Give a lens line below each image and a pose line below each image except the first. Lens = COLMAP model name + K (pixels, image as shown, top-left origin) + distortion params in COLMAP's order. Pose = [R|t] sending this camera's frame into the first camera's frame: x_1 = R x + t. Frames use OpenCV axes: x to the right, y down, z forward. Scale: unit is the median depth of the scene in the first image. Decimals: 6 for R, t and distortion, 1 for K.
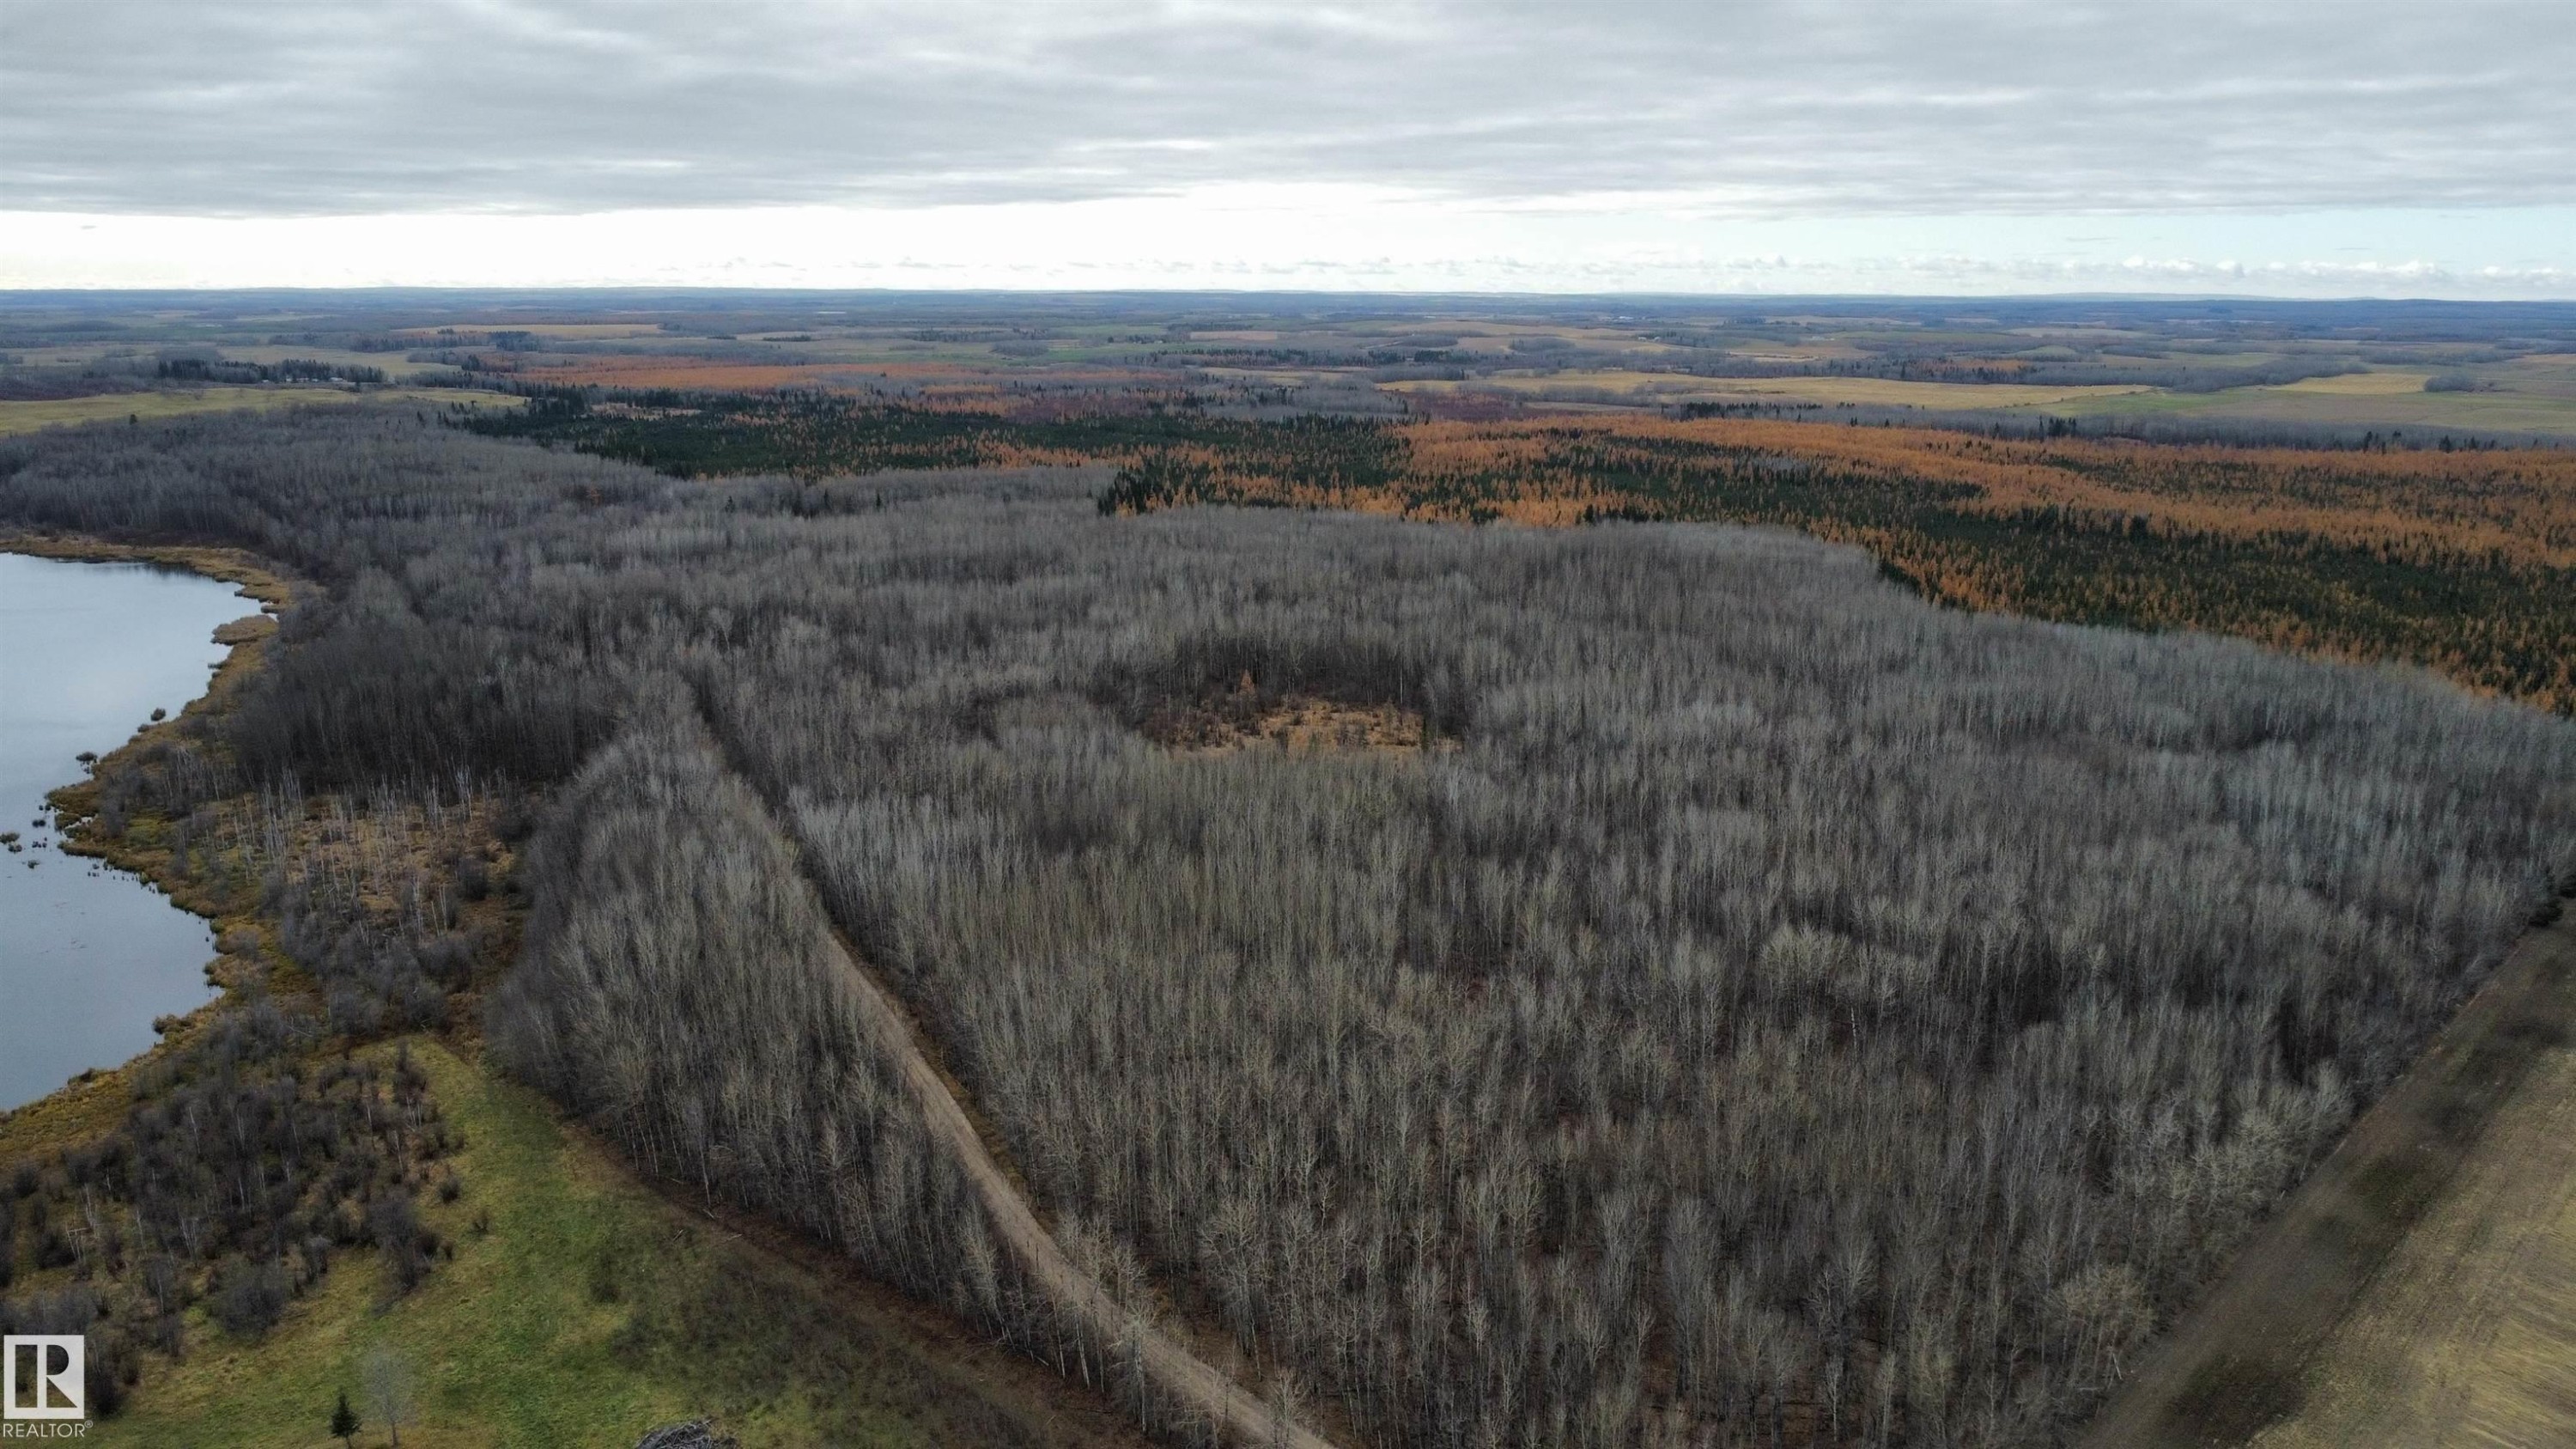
lens RADIAL K [[1903.1, 0, 1282.4], [0, 1903.1, 715.1], [0, 0, 1]] dist [-0.022347, -0.025636]
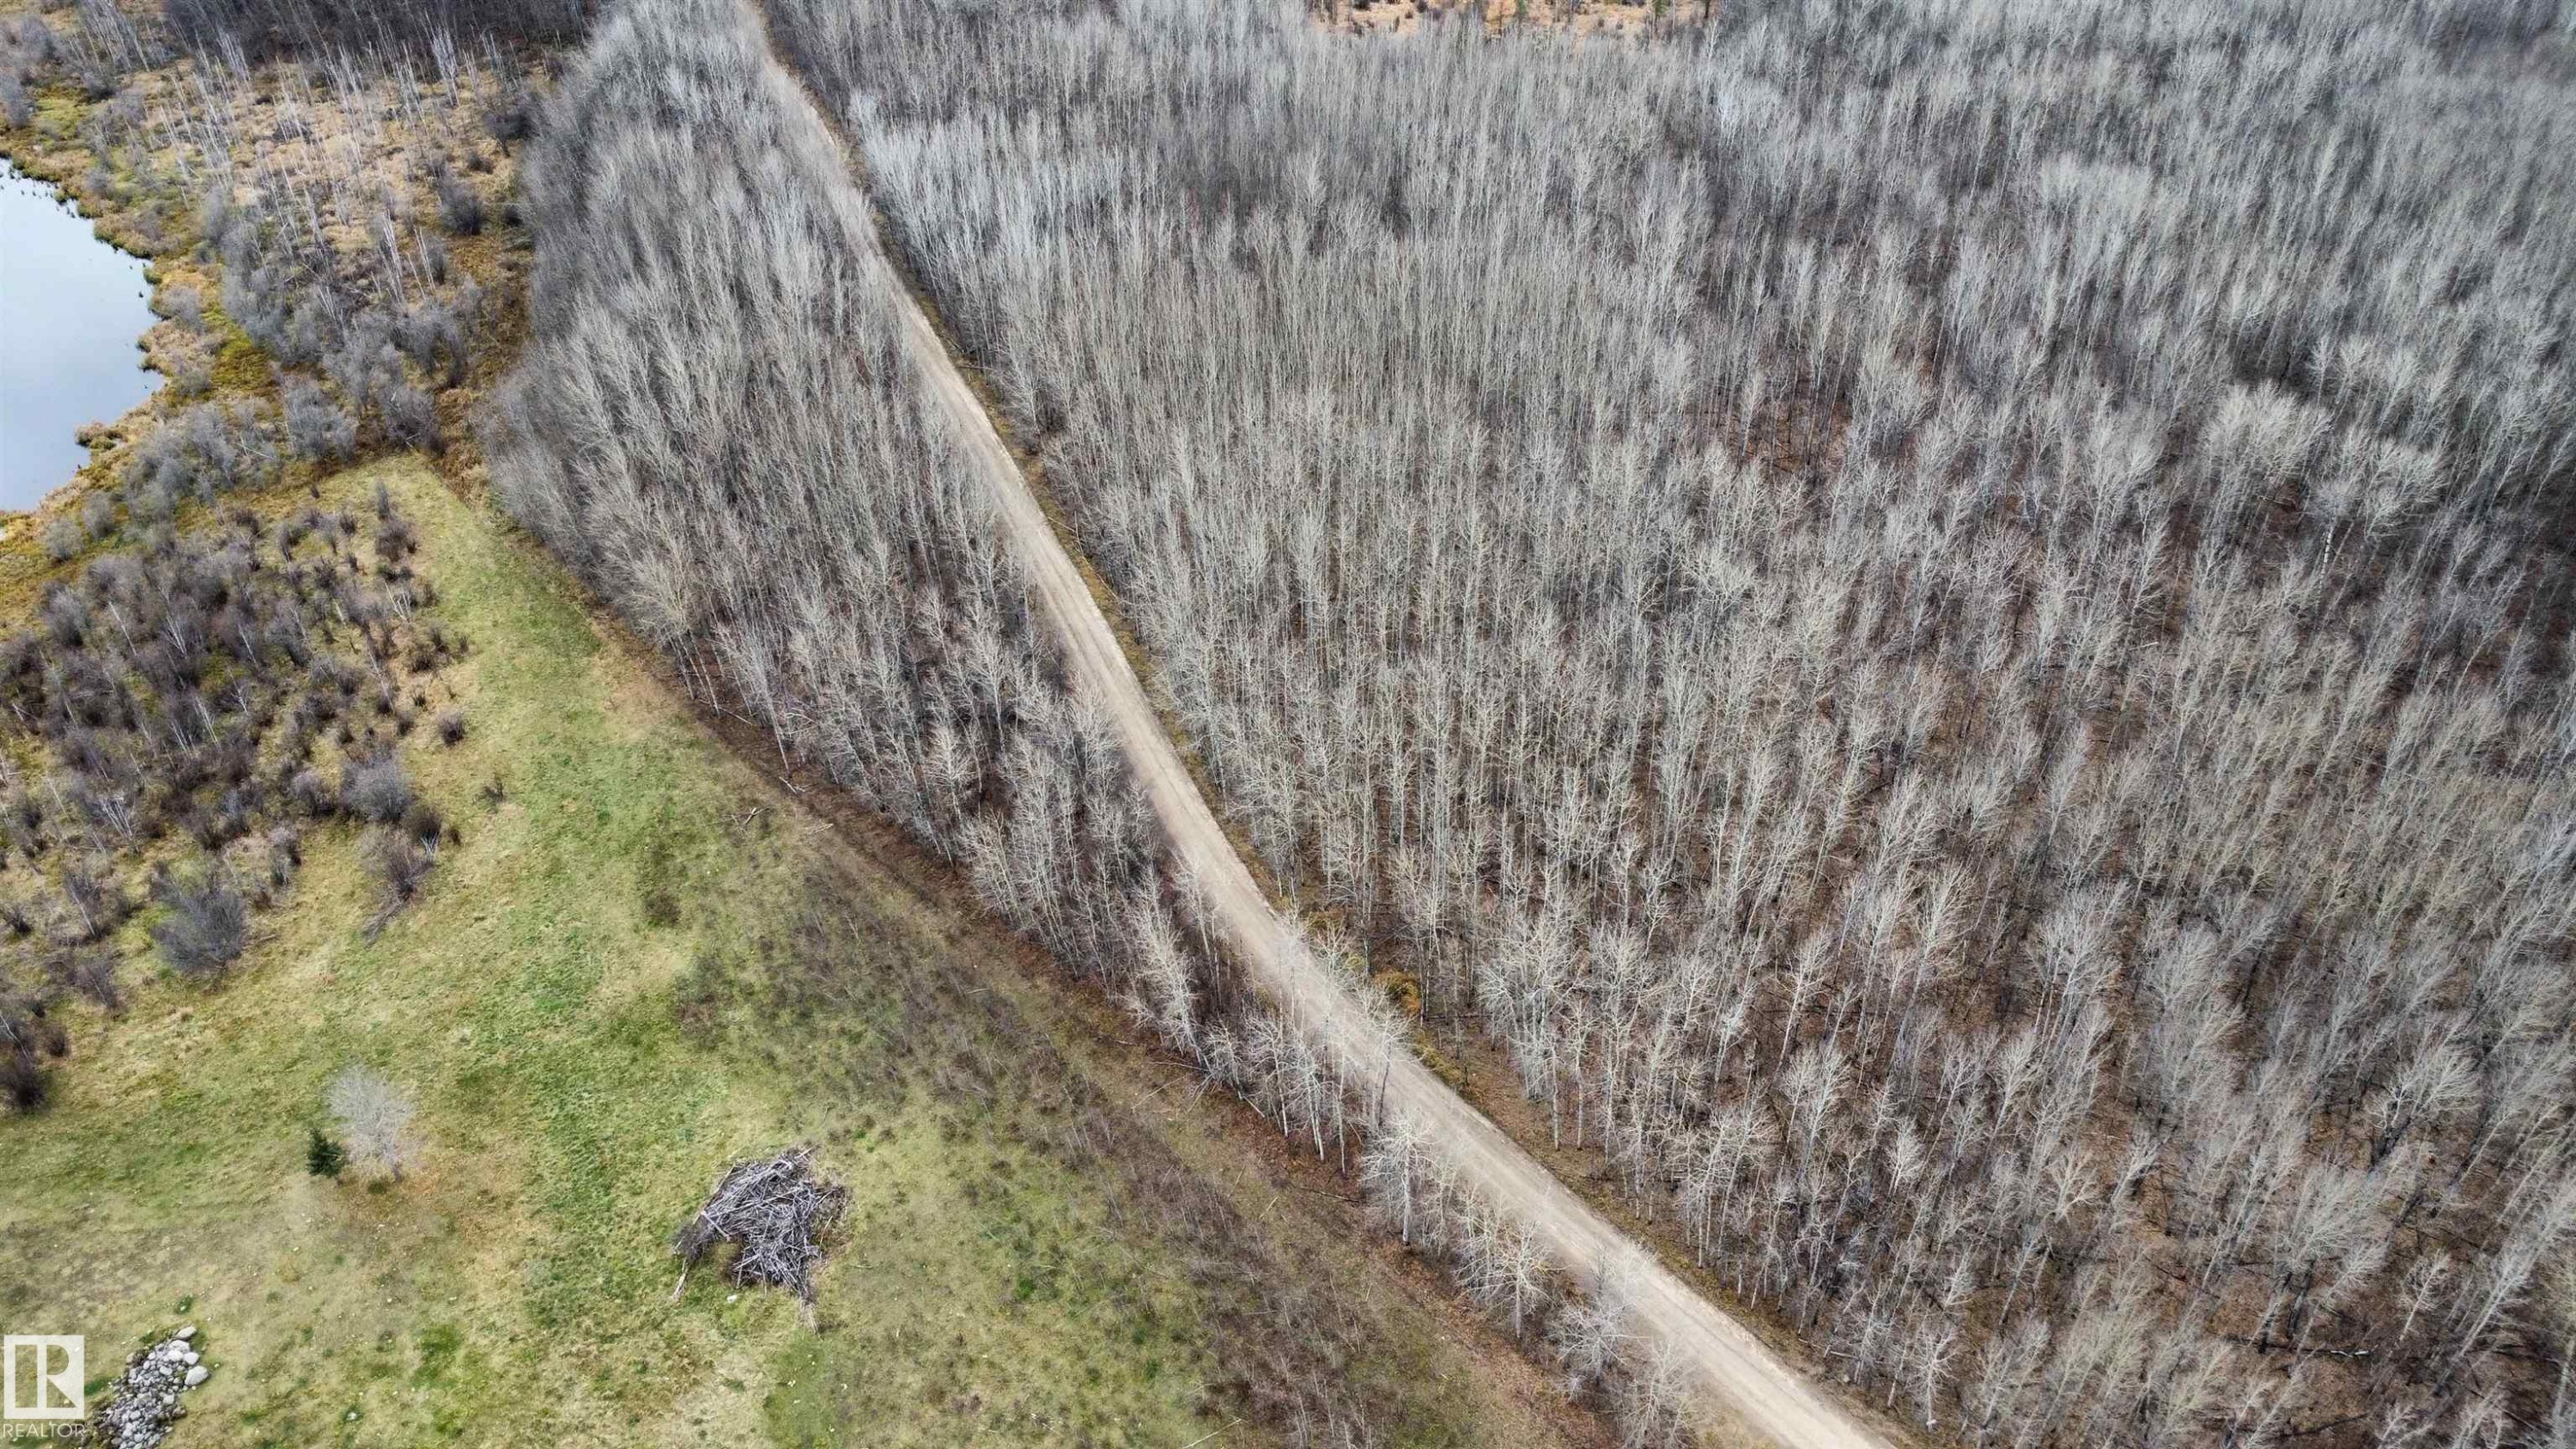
lens RADIAL K [[1903.1, 0, 1282.4], [0, 1903.1, 715.1], [0, 0, 1]] dist [-0.022347, -0.025636]
pose [[0.998766, 0.032486, -0.037559, -0.069780], [-0.013799, 0.908110, 0.418503, -0.075998], [0.047704, -0.417469, 0.907438, 0.299278]]
